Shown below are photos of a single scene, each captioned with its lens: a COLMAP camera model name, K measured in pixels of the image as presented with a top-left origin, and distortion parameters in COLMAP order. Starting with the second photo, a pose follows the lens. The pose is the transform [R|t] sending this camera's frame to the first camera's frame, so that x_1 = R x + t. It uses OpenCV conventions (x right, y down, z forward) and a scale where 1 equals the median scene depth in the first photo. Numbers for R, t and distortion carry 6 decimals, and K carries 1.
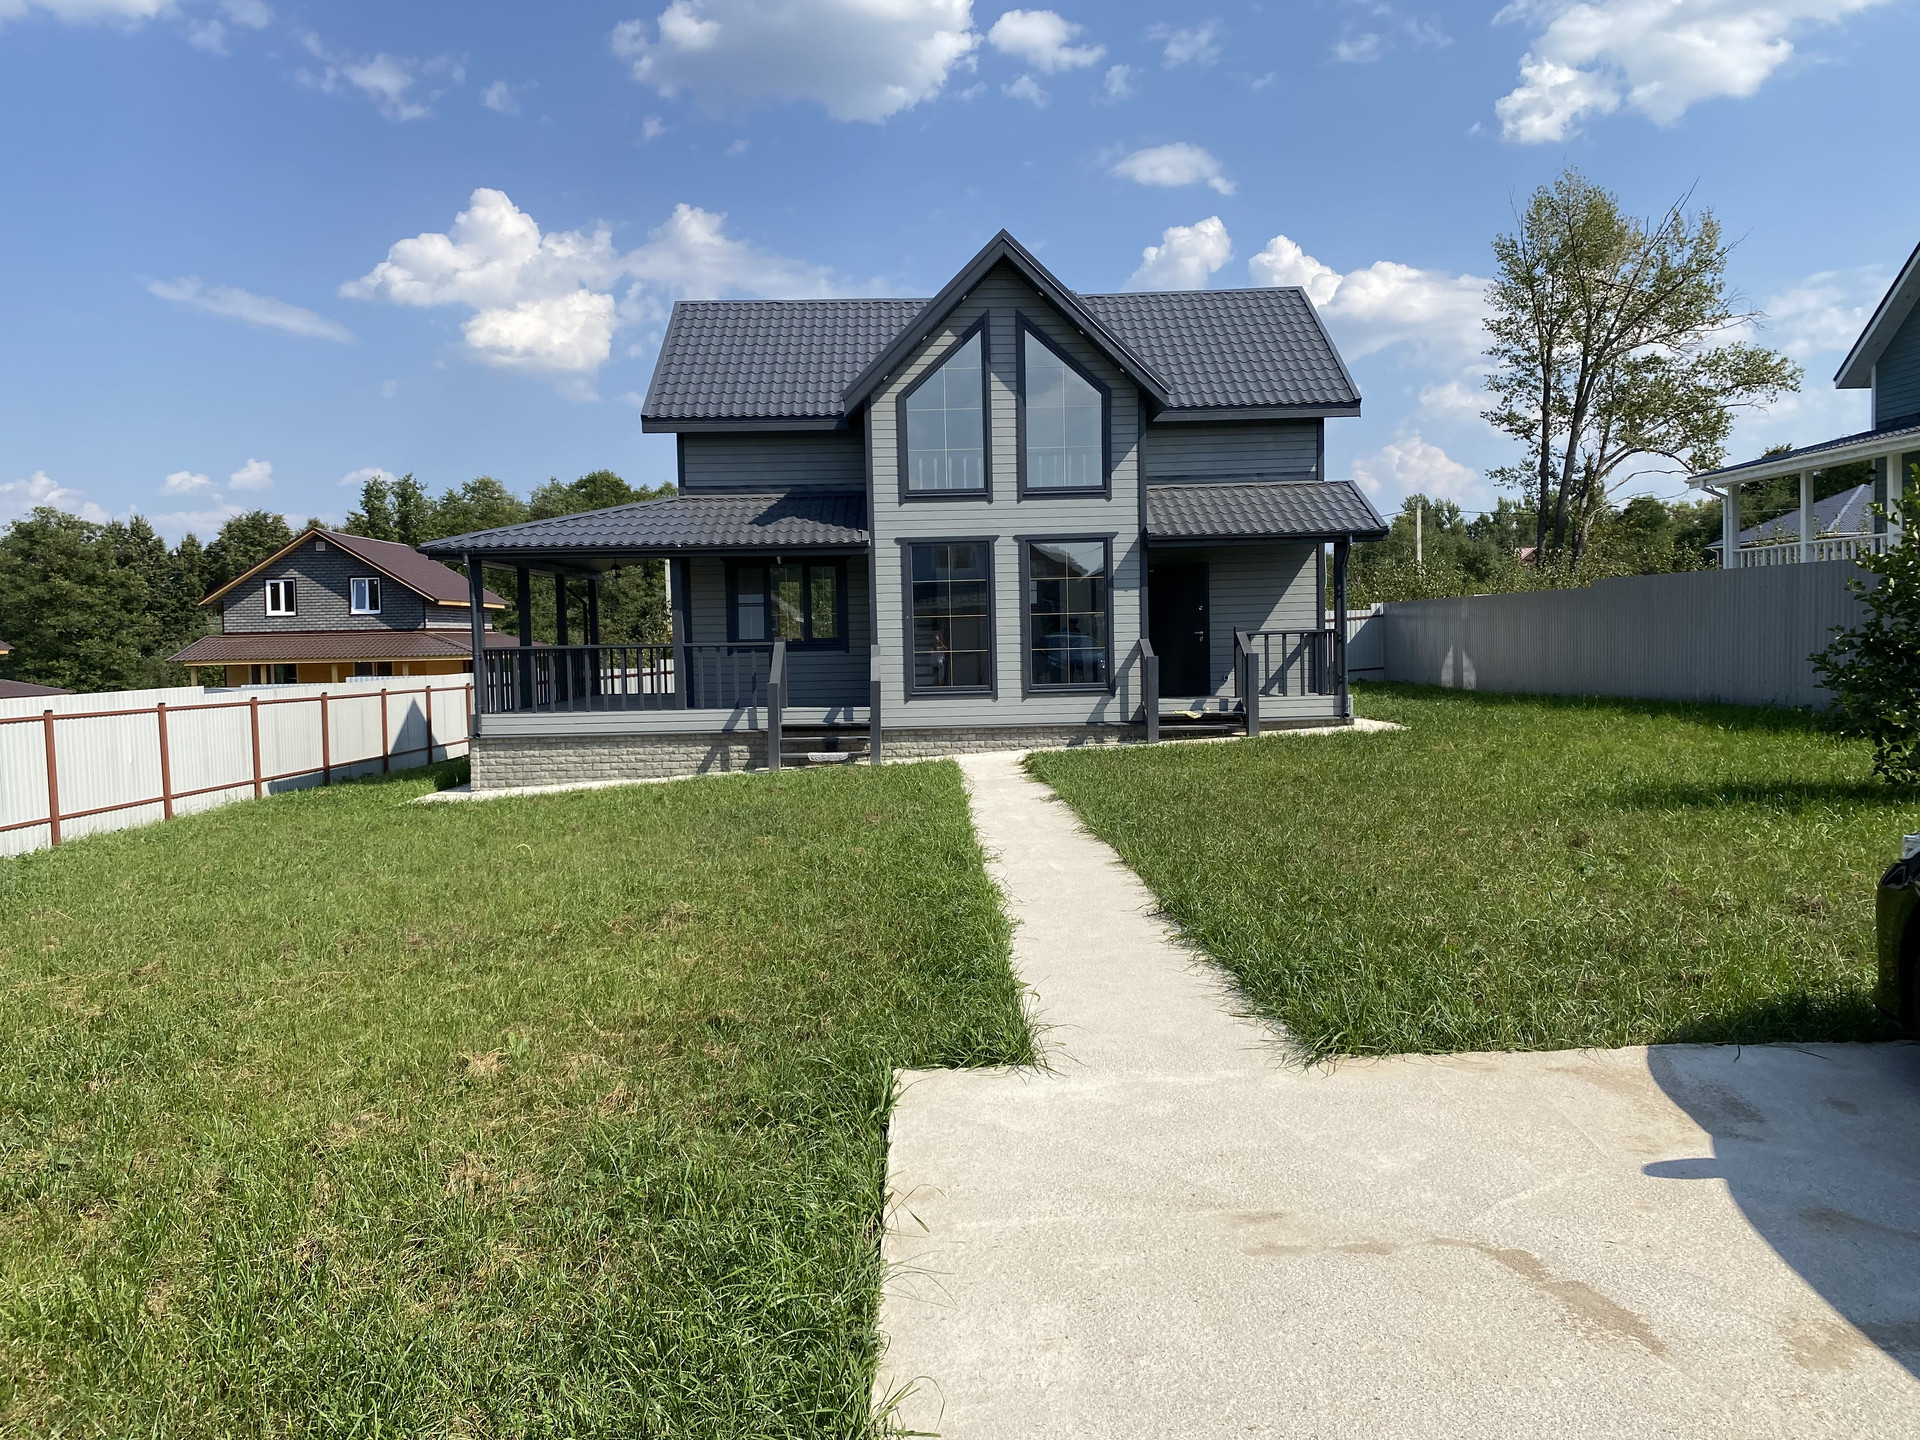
lens RADIAL K [[1421.4, 0, 949.7], [0, 1421.4, 723.1], [0, 0, 1]] dist [0.030477, -0.003915]
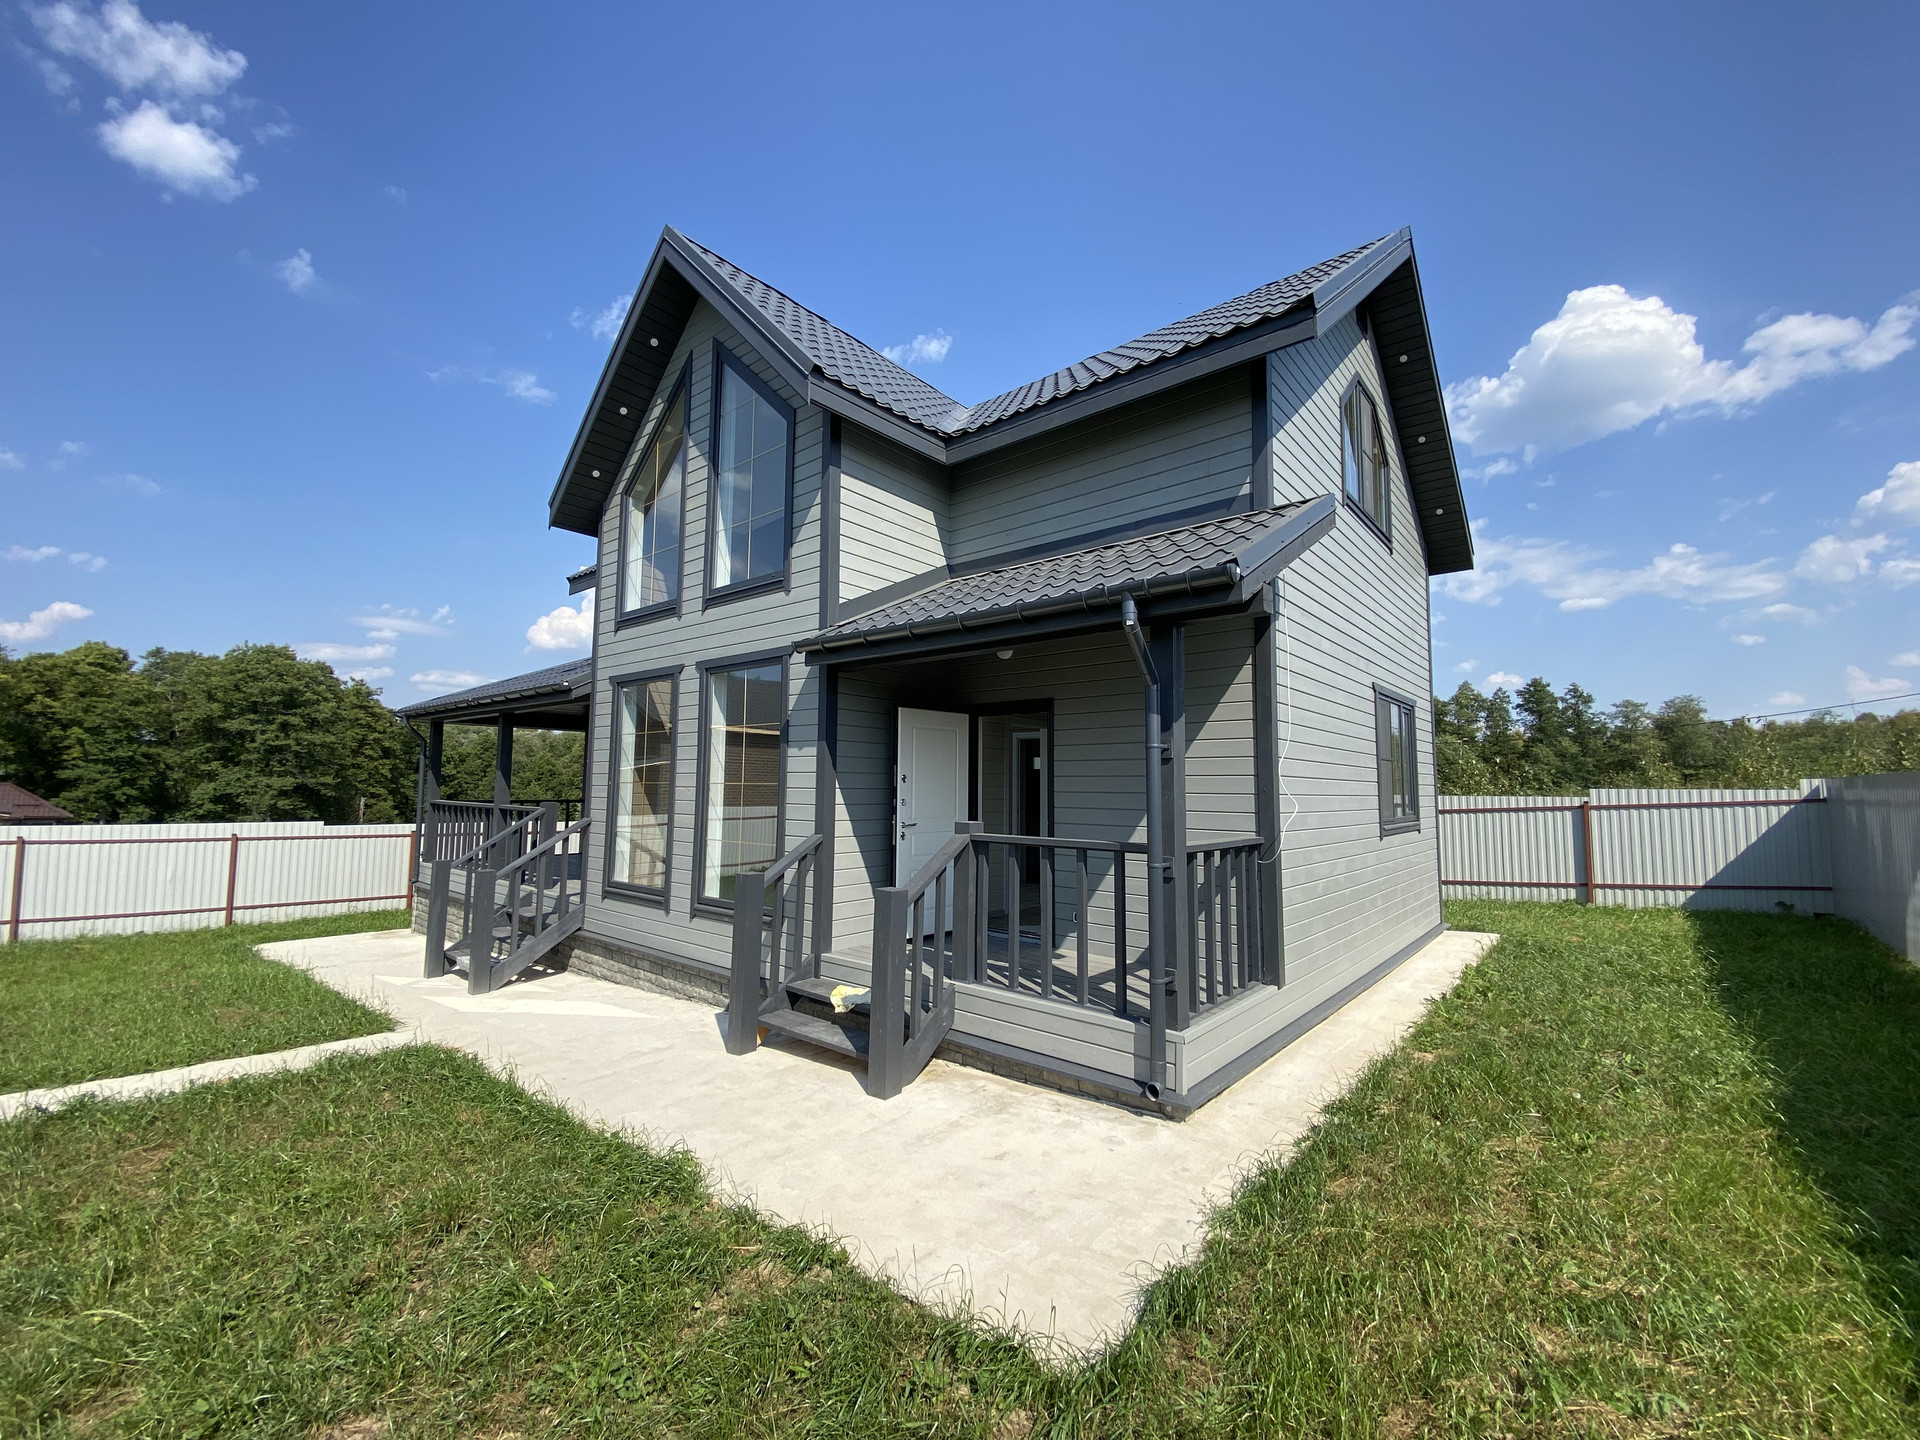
lens RADIAL K [[779.9, 0, 960.0], [0, 779.9, 720.0], [0, 0, 1]] dist [0.015570, -0.019214]
pose [[0.753480, -0.024860, -0.657001, 0.373137], [-0.068099, 0.990959, -0.115595, -0.072154], [0.653935, 0.131840, 0.744975, 0.809169]]
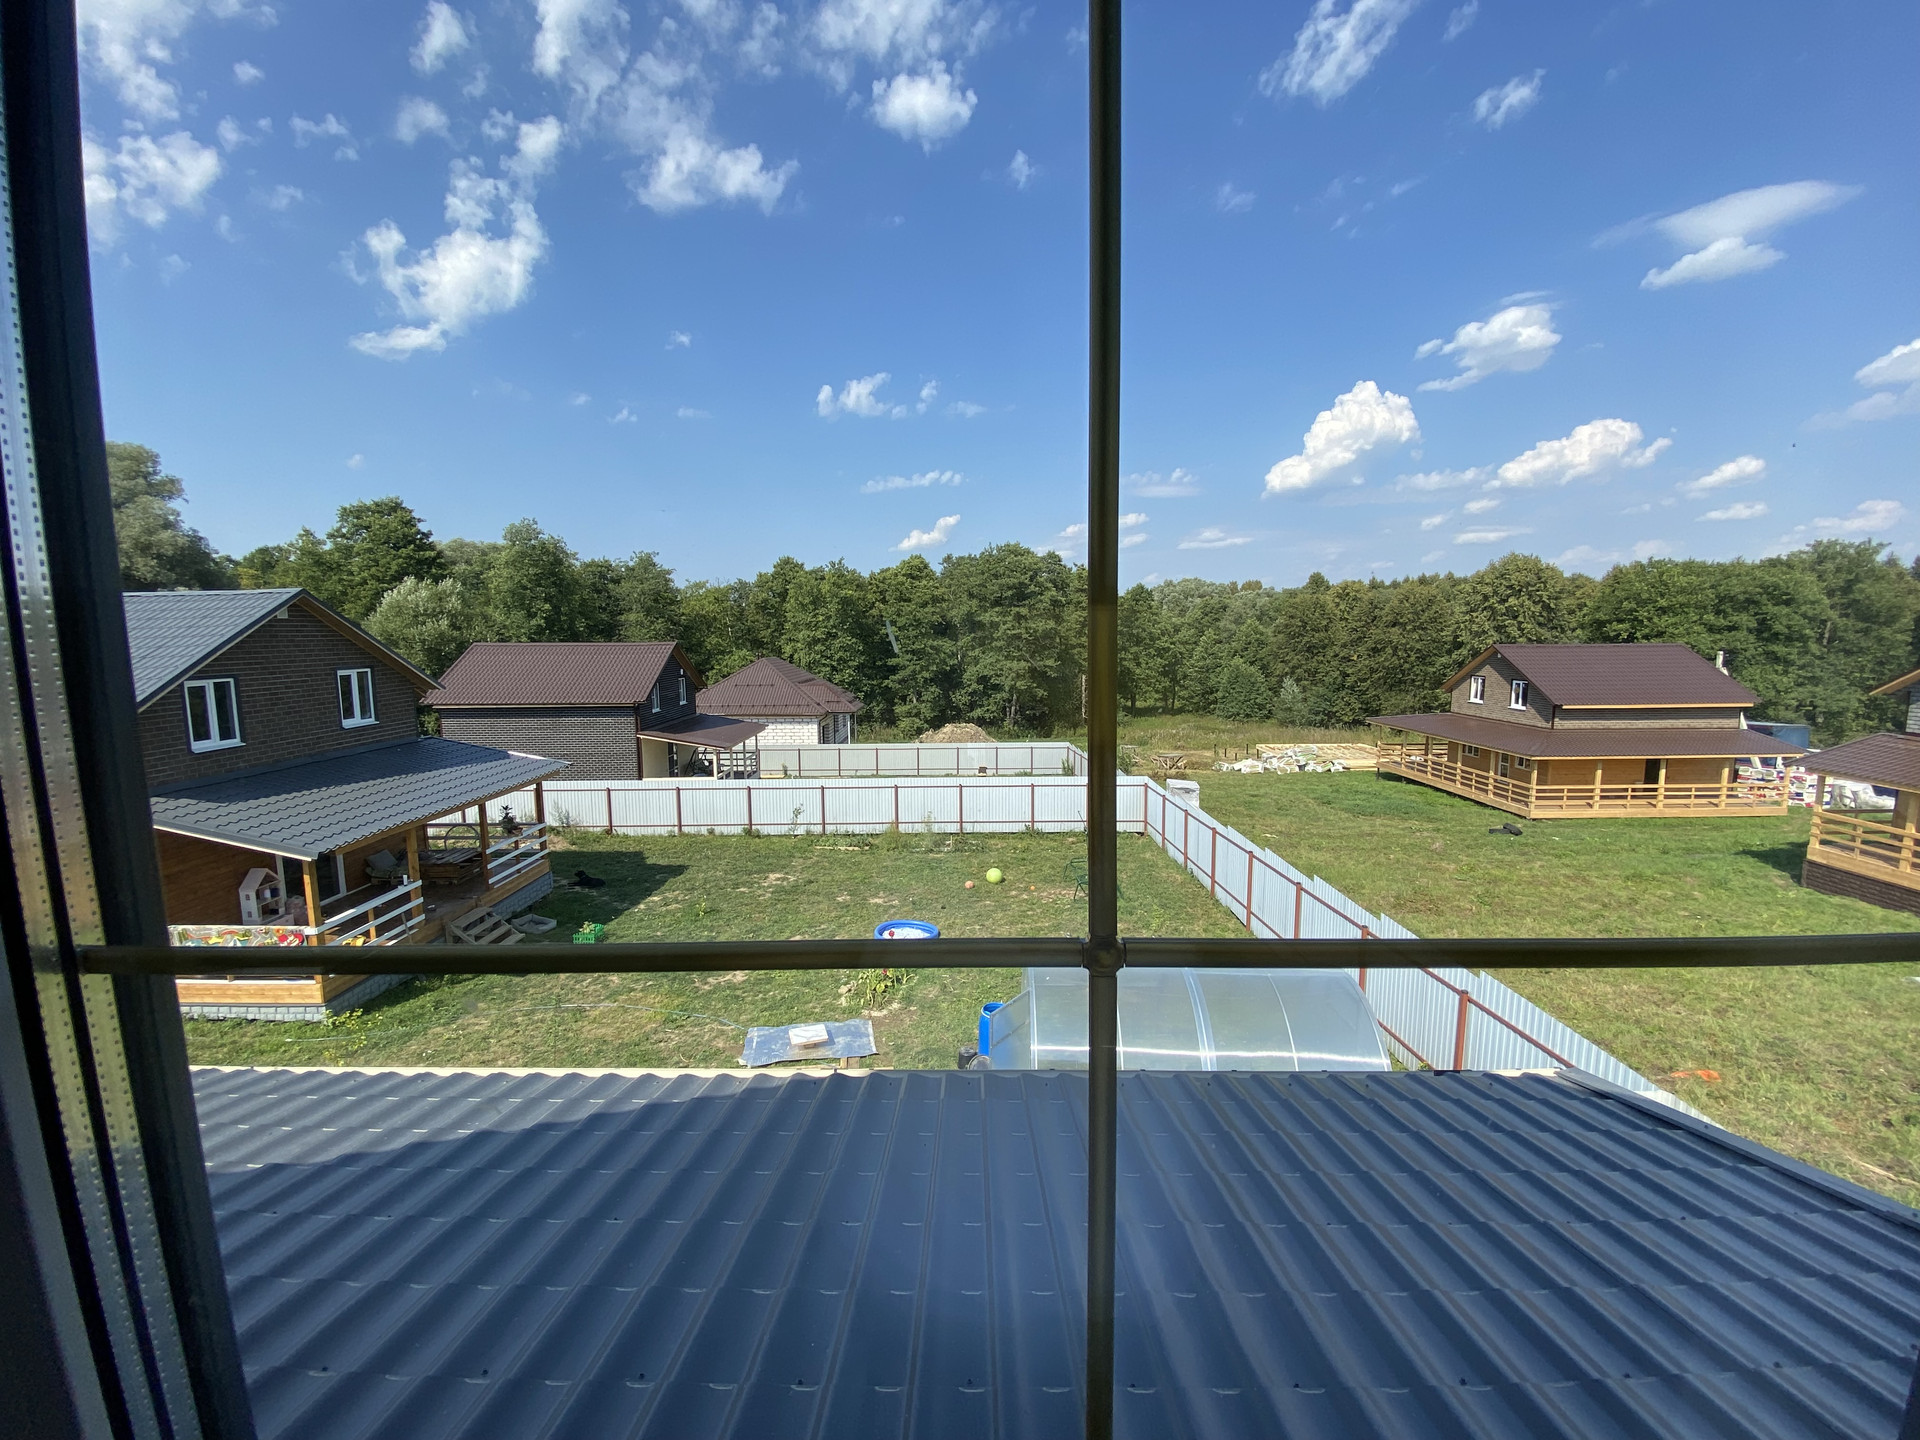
lens RADIAL K [[770.1, 0, 956.9], [0, 770.1, 727.3], [0, 0, 1]] dist [0.035966, -0.025236]
pose [[-0.026522, 0.145082, -0.989064, -0.211138], [-0.051988, 0.987873, 0.146302, -0.244042], [0.998295, 0.055300, -0.018658, 1.230614]]
